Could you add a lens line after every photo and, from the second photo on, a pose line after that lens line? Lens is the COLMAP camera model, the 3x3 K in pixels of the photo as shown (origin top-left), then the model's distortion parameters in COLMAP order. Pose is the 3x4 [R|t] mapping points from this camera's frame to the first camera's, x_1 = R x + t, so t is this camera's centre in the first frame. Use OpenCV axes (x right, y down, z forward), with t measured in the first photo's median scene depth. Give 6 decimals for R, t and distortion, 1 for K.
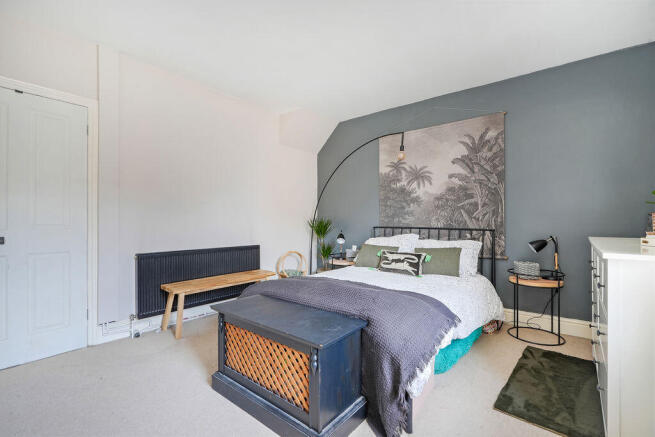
lens RADIAL K [[294.2, 0, 326.3], [0, 294.2, 225.2], [0, 0, 1]] dist [-0.010002, 0.002064]
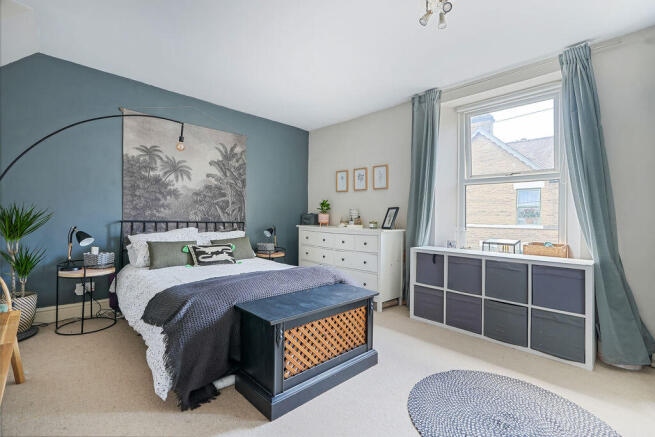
lens RADIAL K [[294.2, 0, 326.4], [0, 294.2, 221.6], [0, 0, 1]] dist [-0.010002, 0.002064]
pose [[0.111561, -0.012488, 0.993679, -0.648956], [-0.003496, 0.999910, 0.012959, -0.005780], [-0.993751, -0.004920, 0.111507, 0.419774]]
